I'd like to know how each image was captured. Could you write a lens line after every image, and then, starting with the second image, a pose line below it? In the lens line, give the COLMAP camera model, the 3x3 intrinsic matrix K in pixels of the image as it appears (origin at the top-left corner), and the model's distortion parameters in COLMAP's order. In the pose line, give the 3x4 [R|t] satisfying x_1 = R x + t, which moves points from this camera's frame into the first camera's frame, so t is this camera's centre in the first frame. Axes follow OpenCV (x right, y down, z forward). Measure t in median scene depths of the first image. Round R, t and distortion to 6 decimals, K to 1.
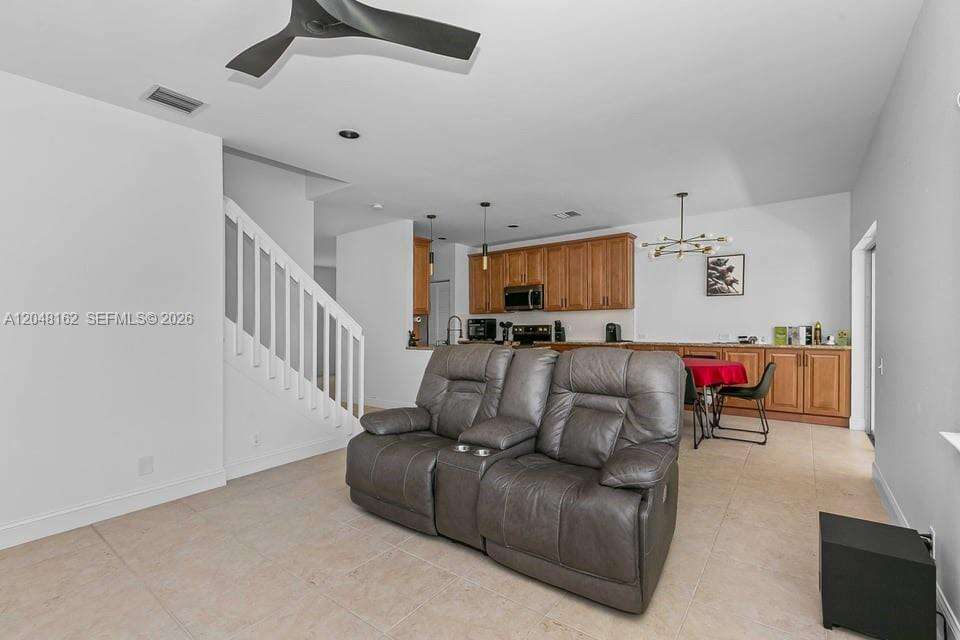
lens RADIAL K [[430.4, 0, 483.3], [0, 430.4, 323.3], [0, 0, 1]] dist [0.002688, -0.000054]
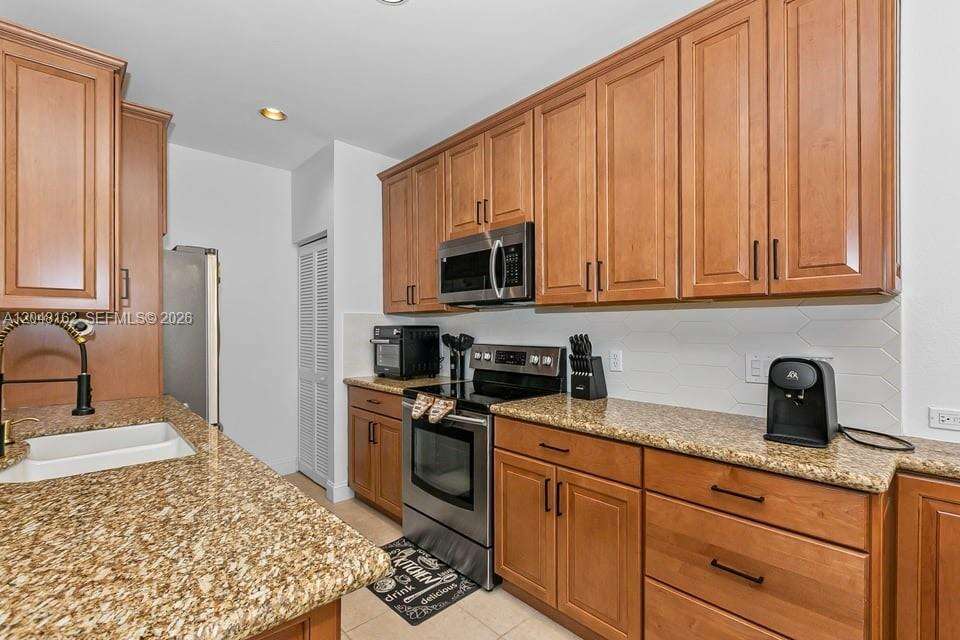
lens RADIAL K [[430.4, 0, 483.3], [0, 430.4, 323.3], [0, 0, 1]] dist [0.002688, -0.000054]
pose [[0.984053, 0.010803, -0.177546, 0.175925], [-0.012222, 0.999902, -0.006899, -0.013651], [0.177454, 0.008959, 0.984088, 0.742421]]
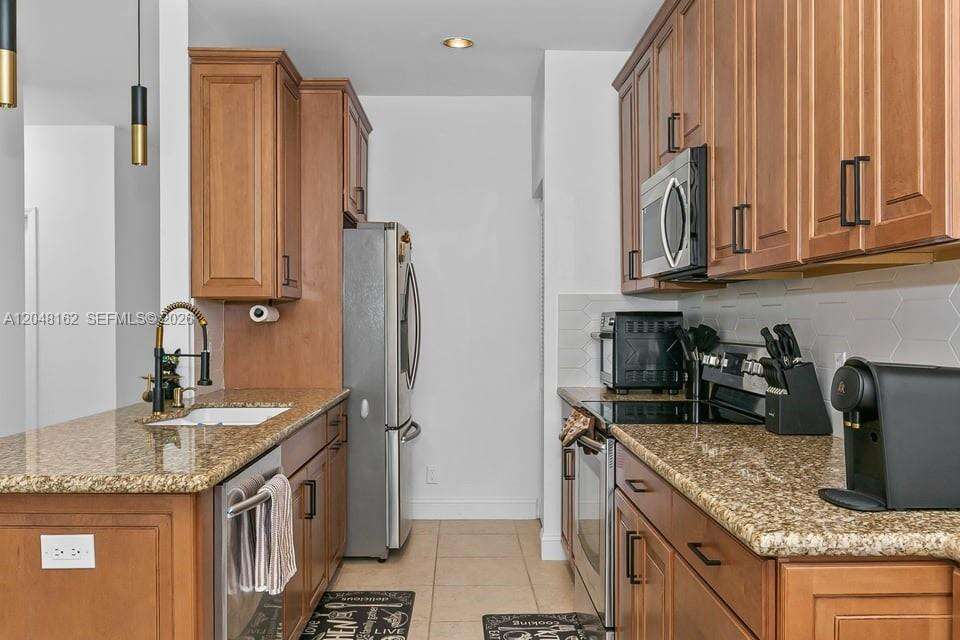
lens RADIAL K [[812.5, 0, 480.0], [0, 812.5, 320.0], [0, 0, 1]] dist [0.003901, -0.000855]
pose [[0.614937, 0.013782, -0.788456, 0.406956], [-0.007744, 0.999905, 0.011438, -0.012924], [0.788538, -0.000928, 0.614985, 0.749659]]
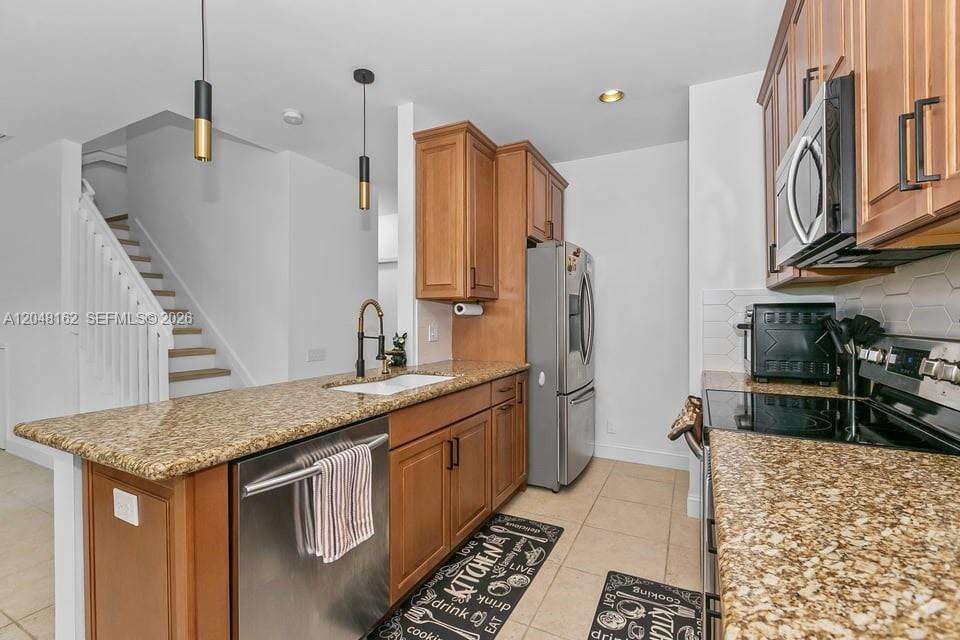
lens RADIAL K [[423.5, 0, 478.8], [0, 423.5, 315.3], [0, 0, 1]] dist [0.001397, -0.000674]
pose [[0.172073, 0.005772, -0.985067, 0.287202], [-0.001235, 0.999983, 0.005643, -0.005877], [0.985083, 0.000246, 0.172077, 0.924275]]
